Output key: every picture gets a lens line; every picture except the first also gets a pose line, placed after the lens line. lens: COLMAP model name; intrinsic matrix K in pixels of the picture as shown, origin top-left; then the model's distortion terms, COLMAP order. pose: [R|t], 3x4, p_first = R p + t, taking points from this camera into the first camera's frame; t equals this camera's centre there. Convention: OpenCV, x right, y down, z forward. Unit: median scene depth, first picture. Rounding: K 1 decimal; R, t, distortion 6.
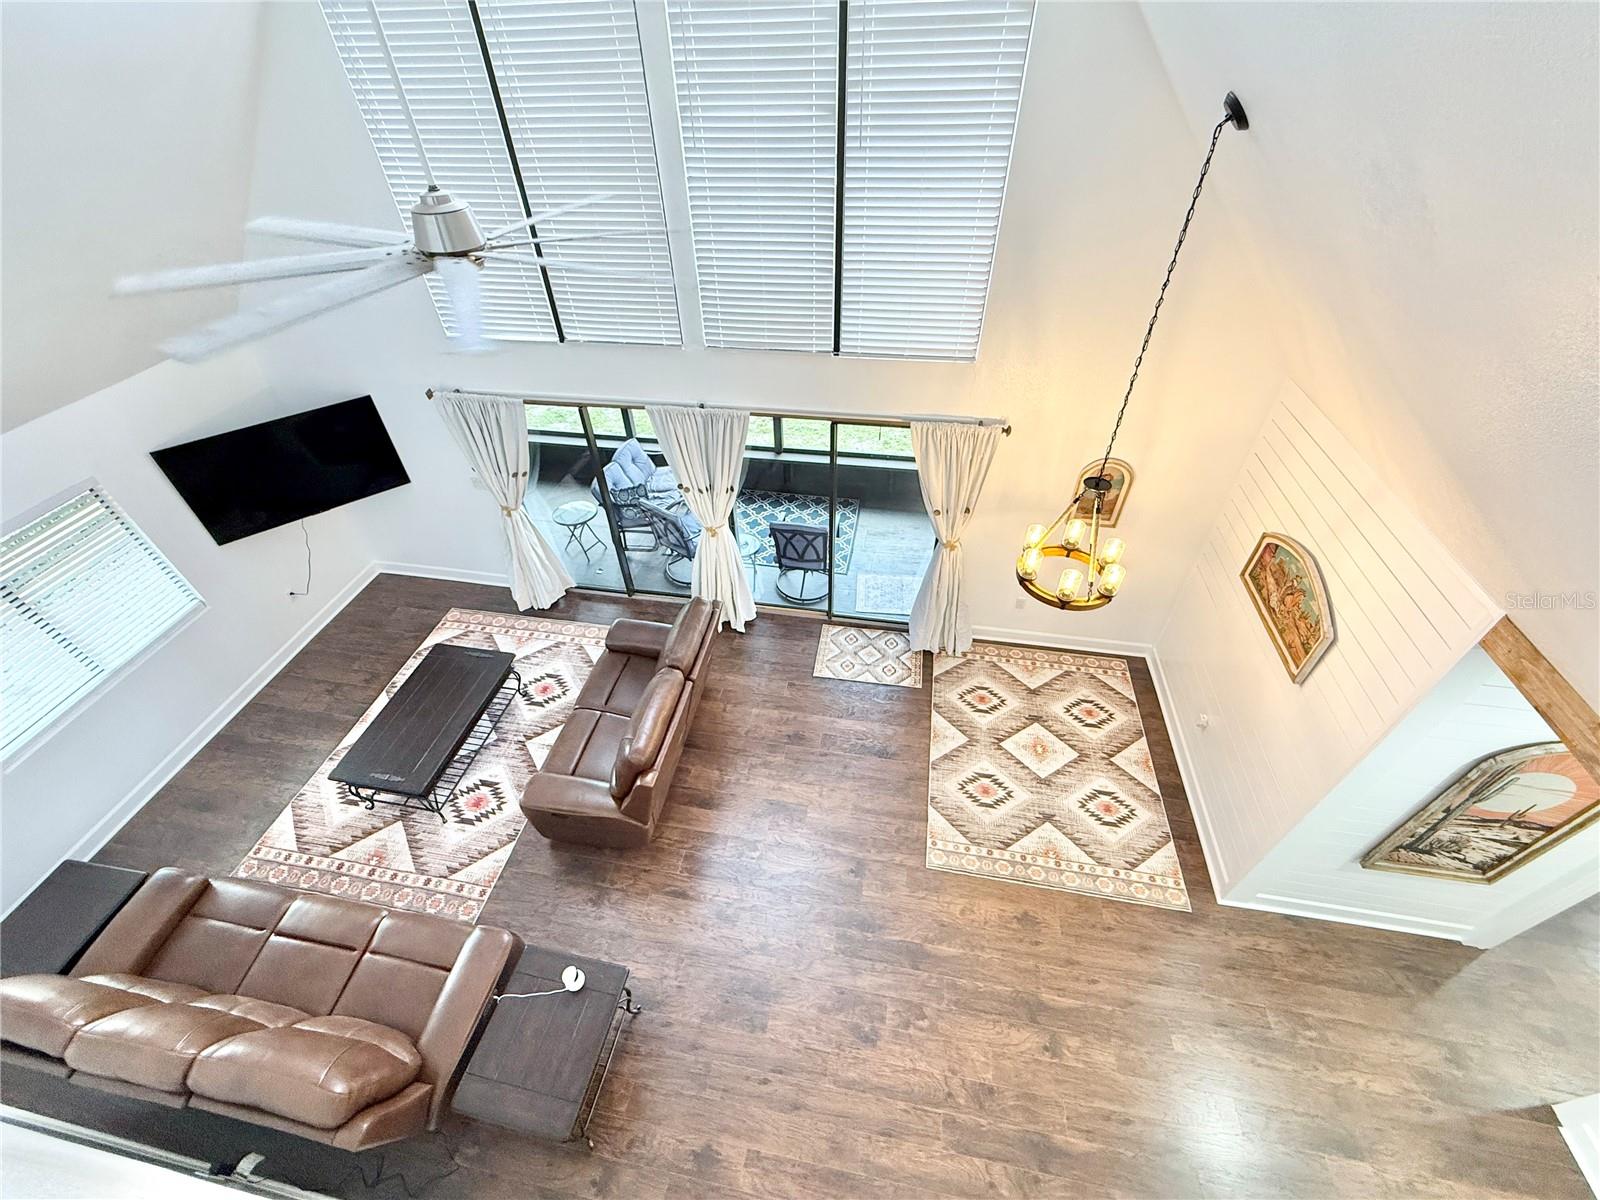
lens RADIAL K [[635.3, 0, 795.5], [0, 635.3, 598.6], [0, 0, 1]] dist [-0.001458, -0.000096]
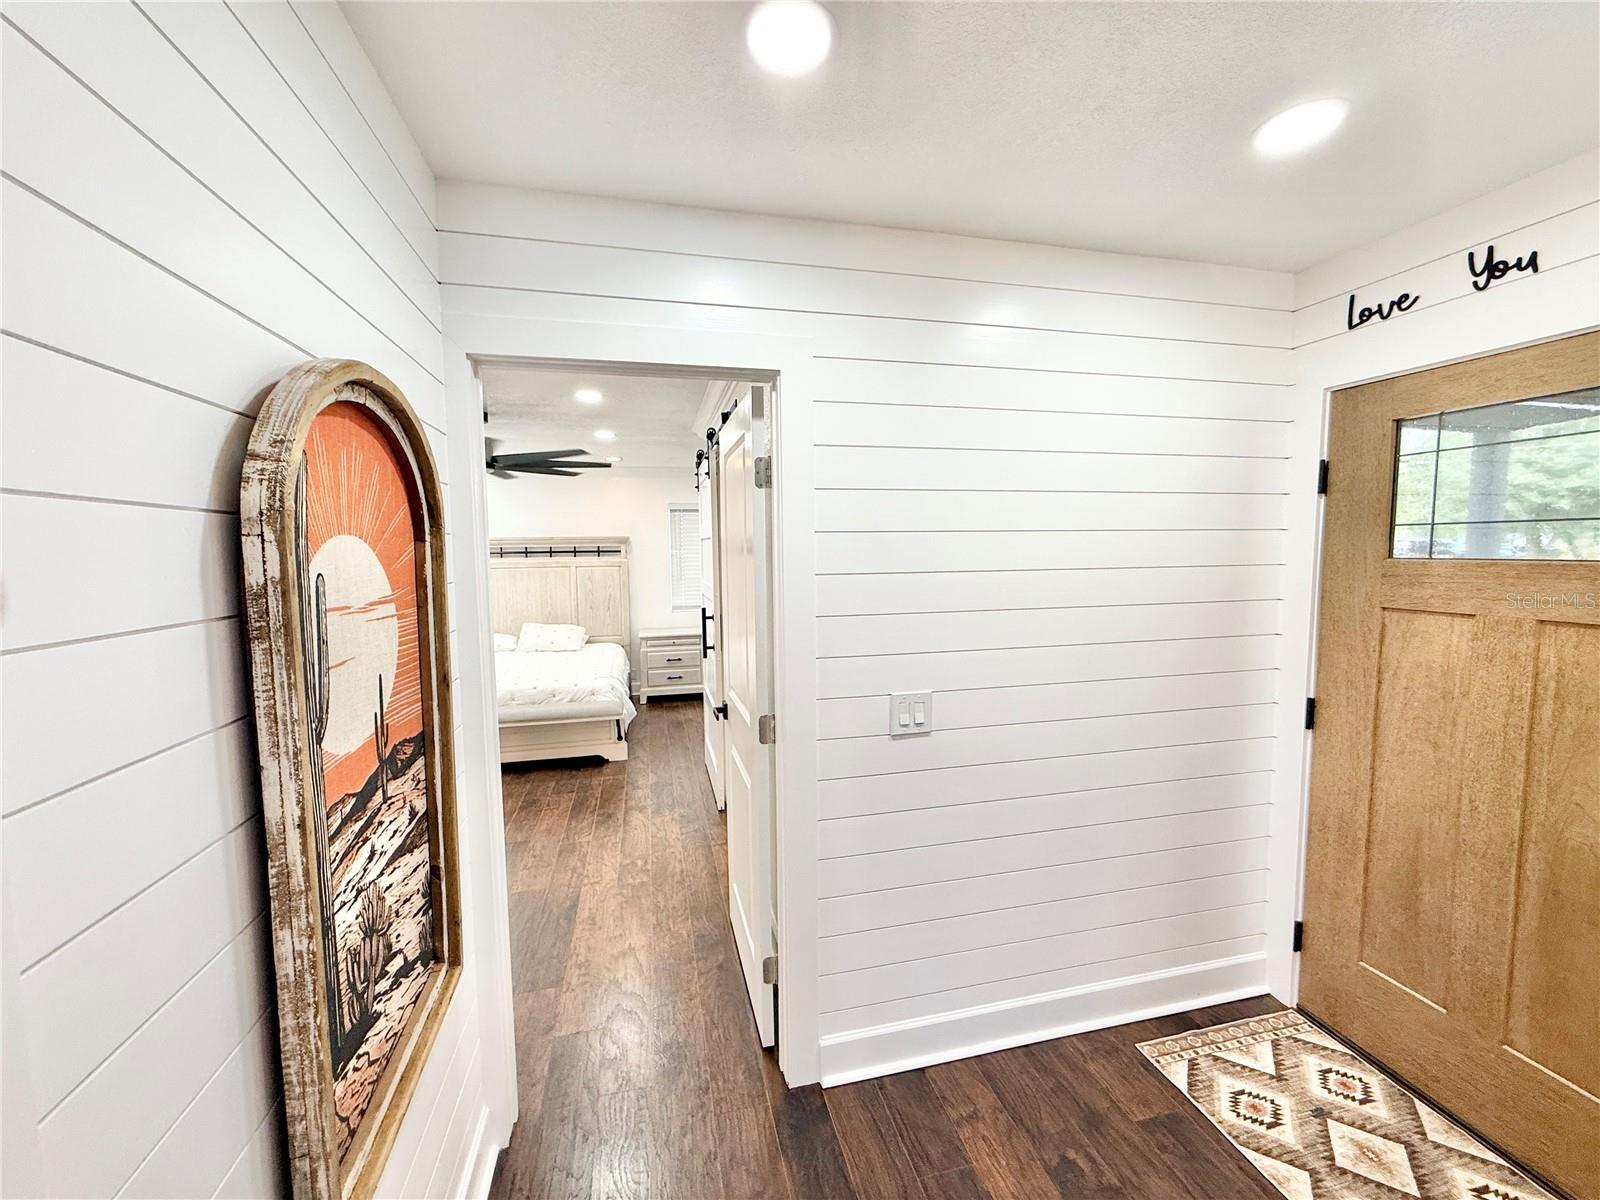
lens RADIAL K [[643.0, 0, 796.7], [0, 643.0, 600.8], [0, 0, 1]] dist [0.001280, -0.000190]
pose [[-0.399928, -0.049102, 0.915231, 0.461631], [0.628538, 0.712082, 0.312855, 0.207461], [-0.667081, 0.700377, -0.253919, 0.569712]]
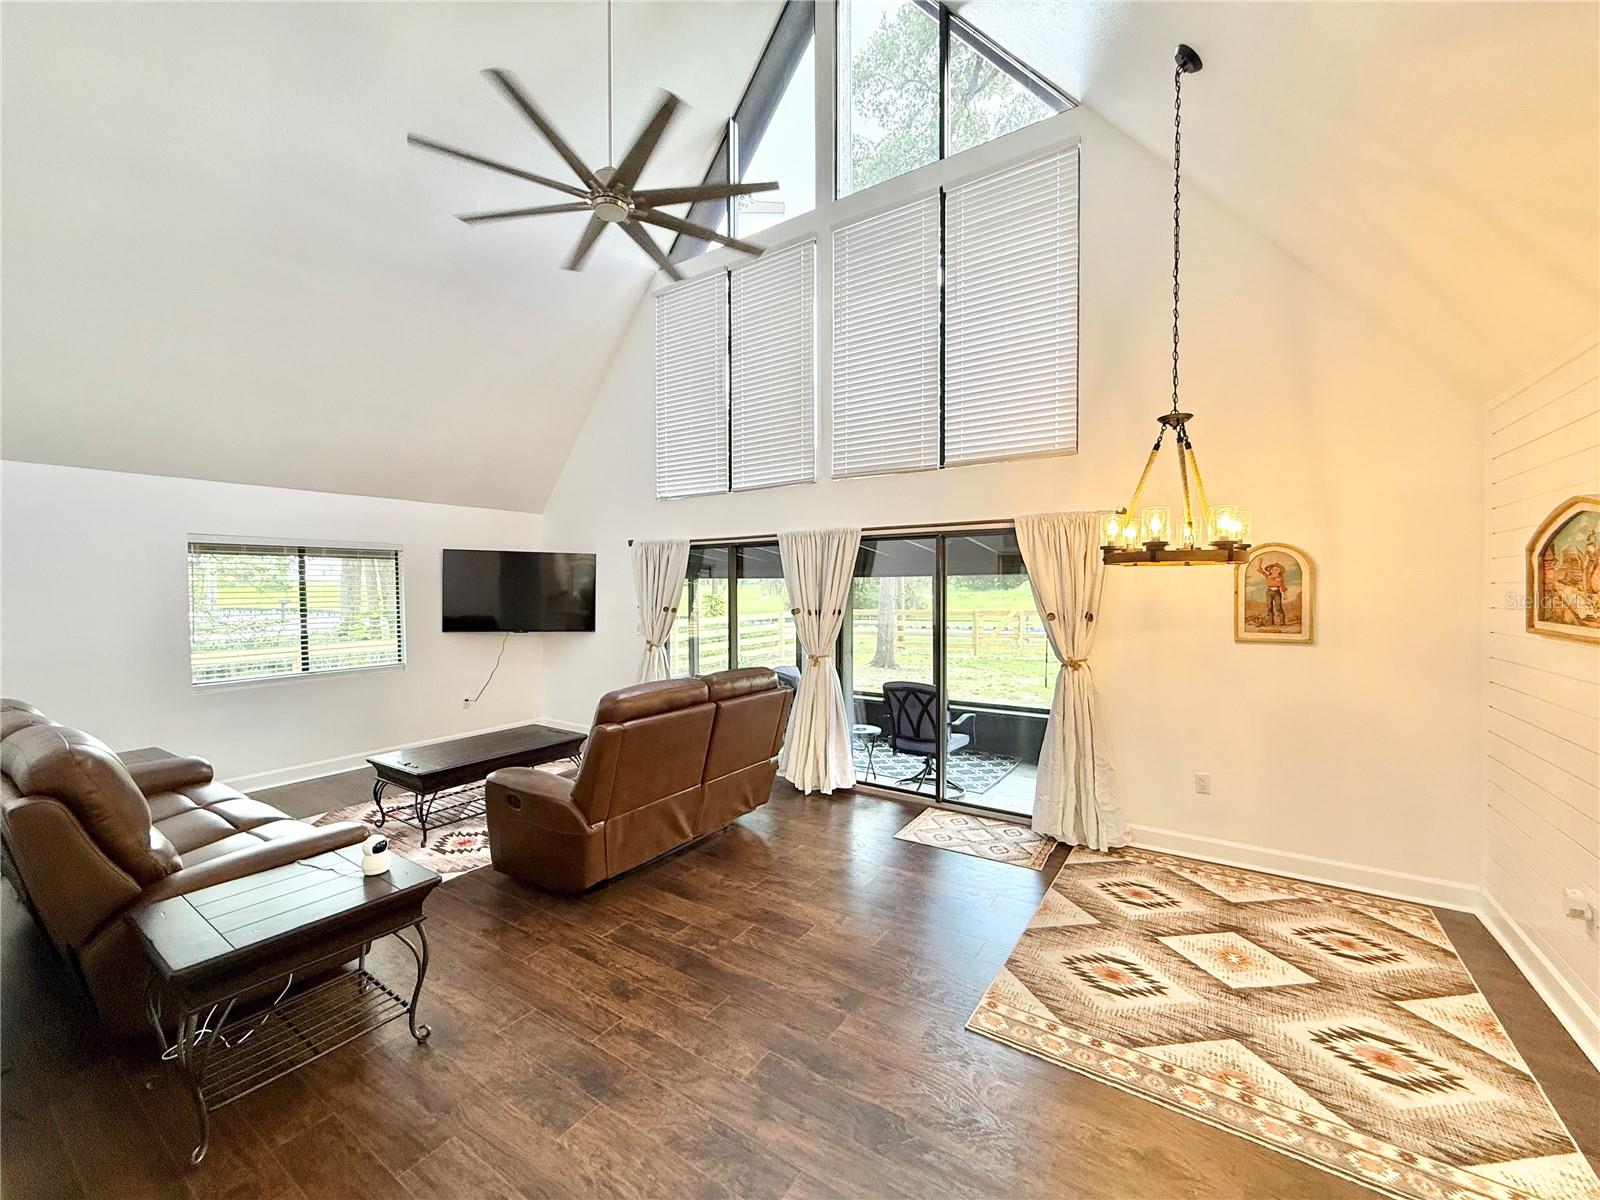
lens RADIAL K [[643.0, 0, 796.7], [0, 643.0, 600.8], [0, 0, 1]] dist [0.001280, -0.000190]
pose [[0.918004, 0.029013, -0.395509, 0.251506], [-0.280069, 0.753522, -0.594783, 0.460785], [0.280768, 0.656783, 0.699861, 0.287334]]
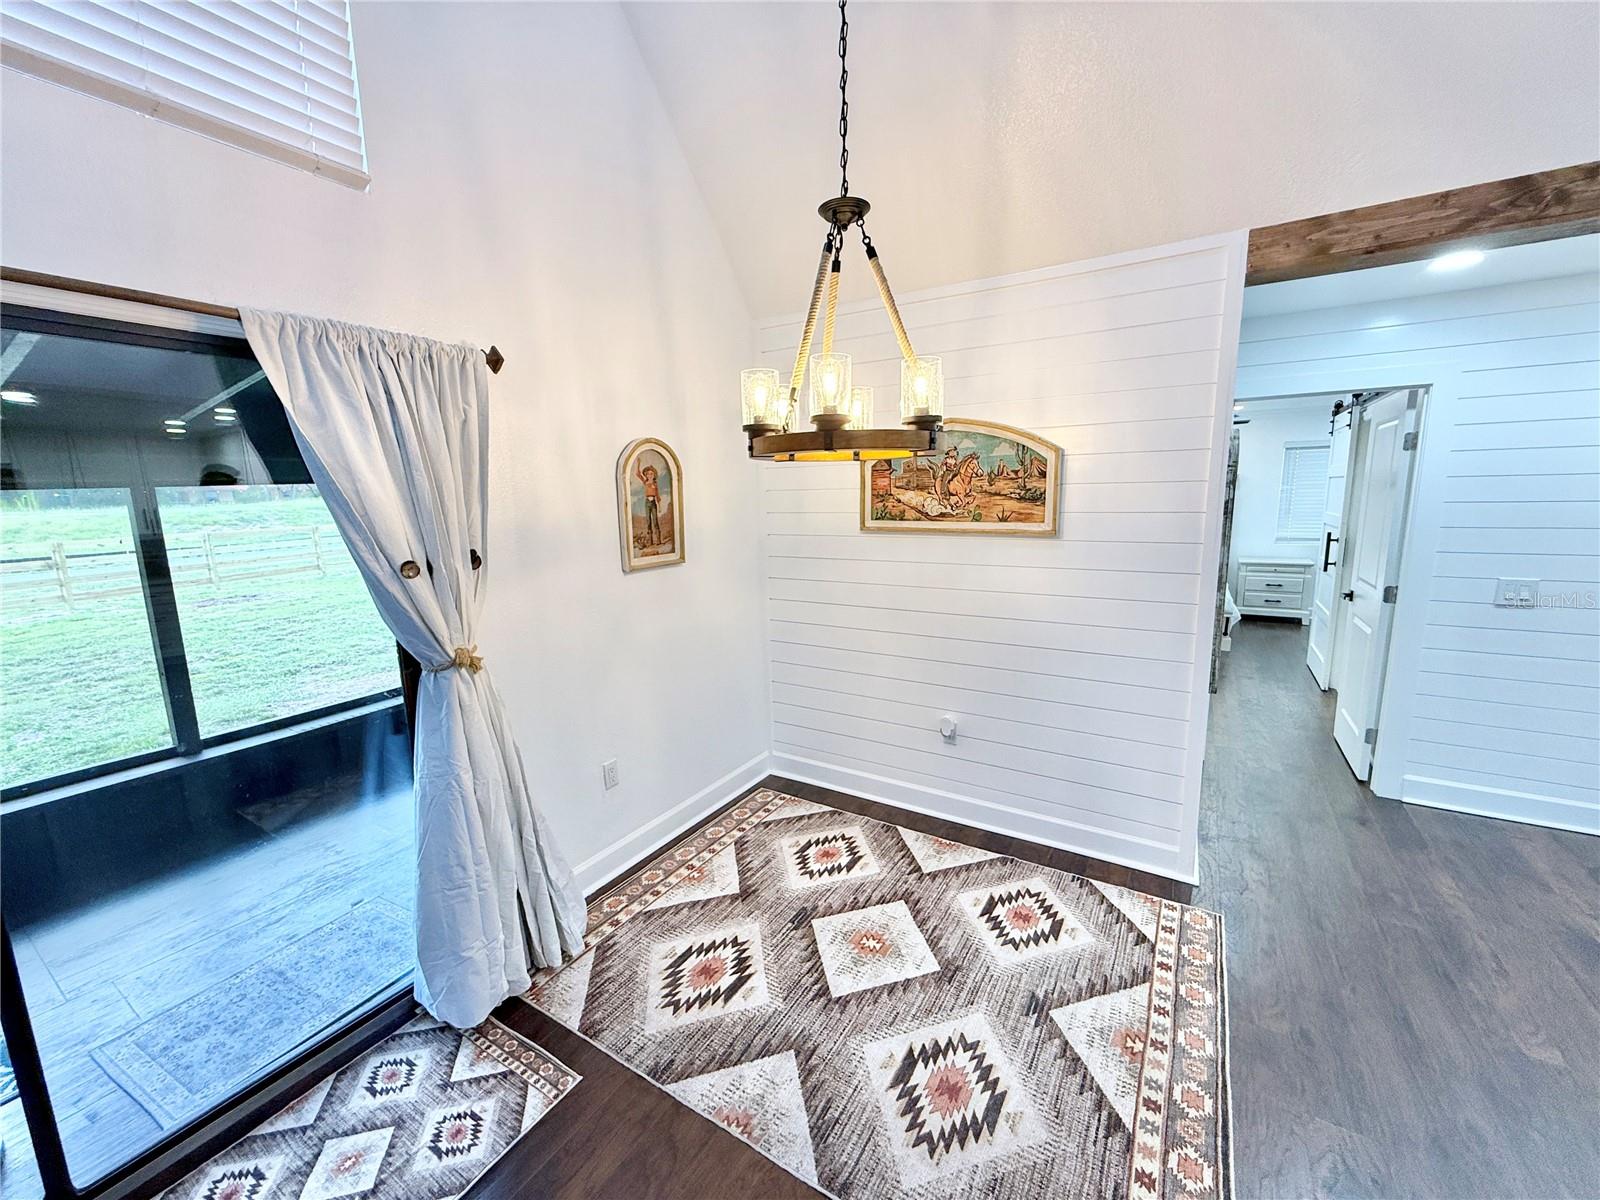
lens RADIAL K [[643.0, 0, 796.7], [0, 643.0, 600.8], [0, 0, 1]] dist [0.001280, -0.000190]
pose [[0.369349, -0.140463, 0.918614, -0.041945], [0.633264, 0.761501, -0.138179, 0.075677], [-0.680116, 0.632761, 0.370210, 0.720190]]
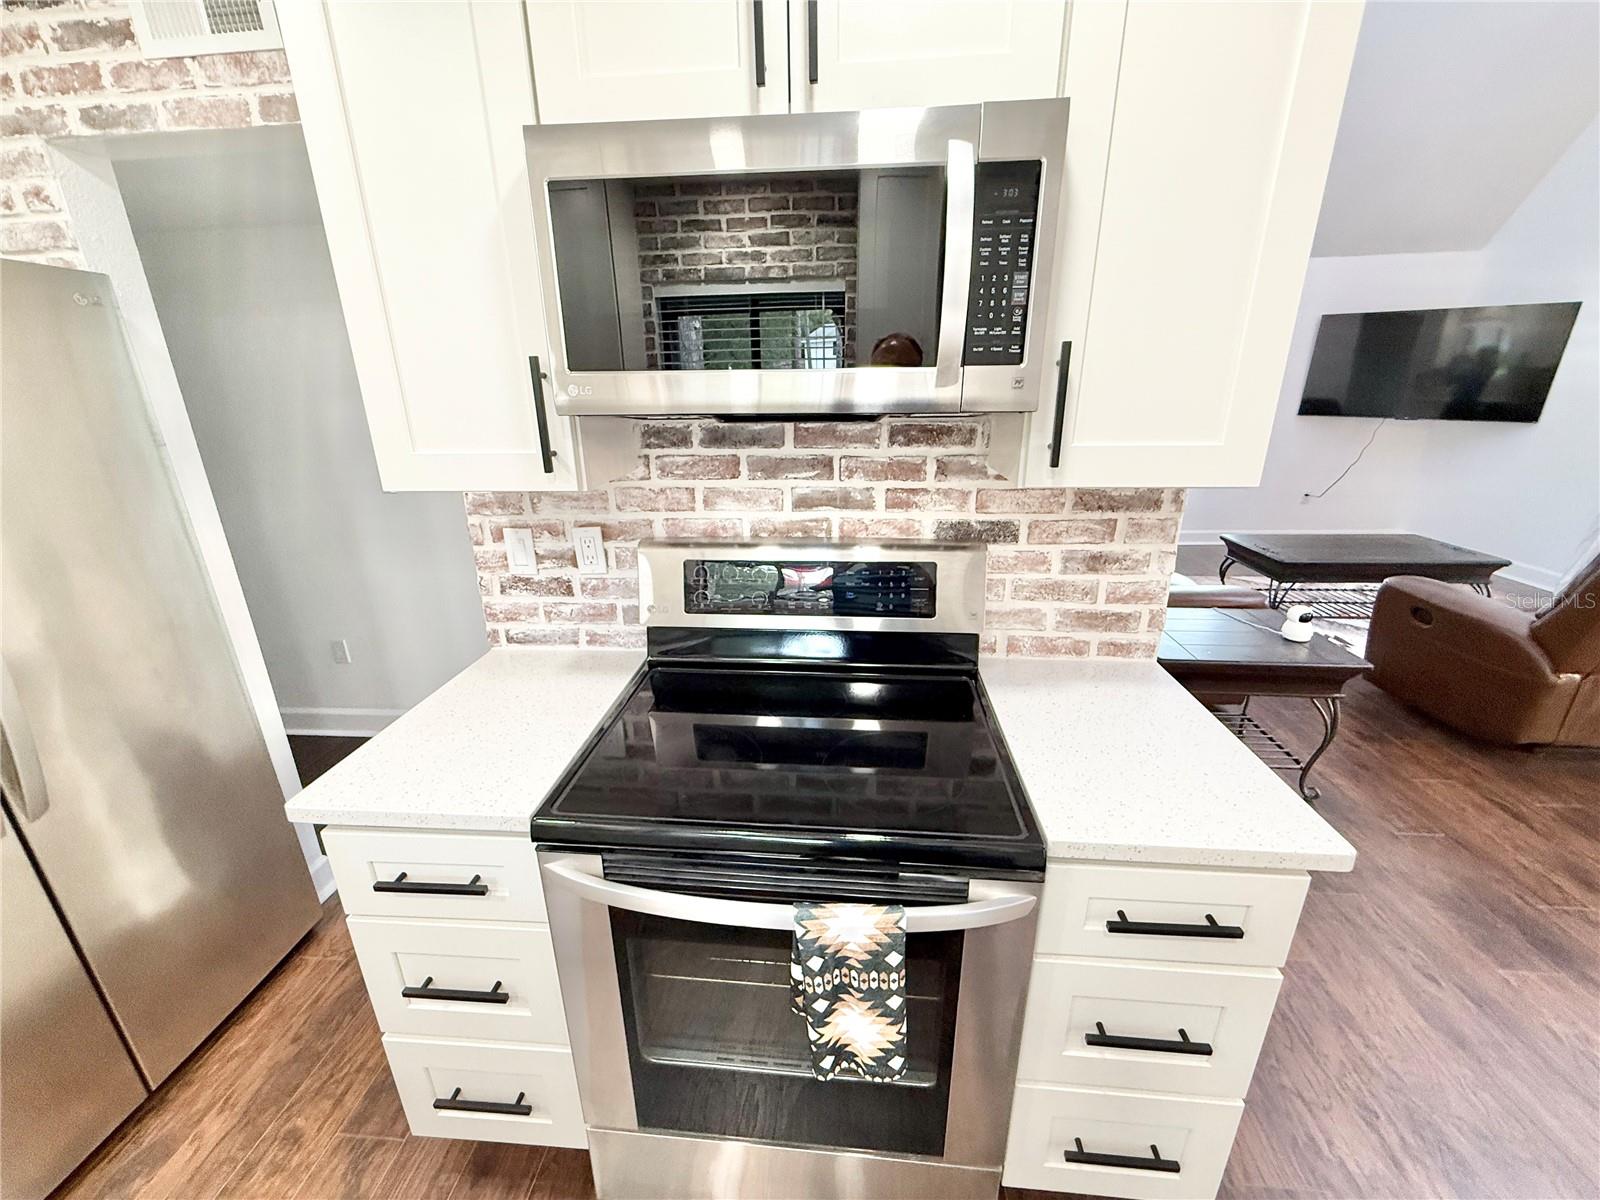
lens RADIAL K [[643.0, 0, 796.7], [0, 643.0, 600.8], [0, 0, 1]] dist [0.001280, -0.000190]
pose [[0.086766, 0.342131, -0.935638, 0.210717], [-0.655289, 0.727008, 0.205074, 0.541670], [0.750378, 0.595320, 0.287275, 0.215760]]
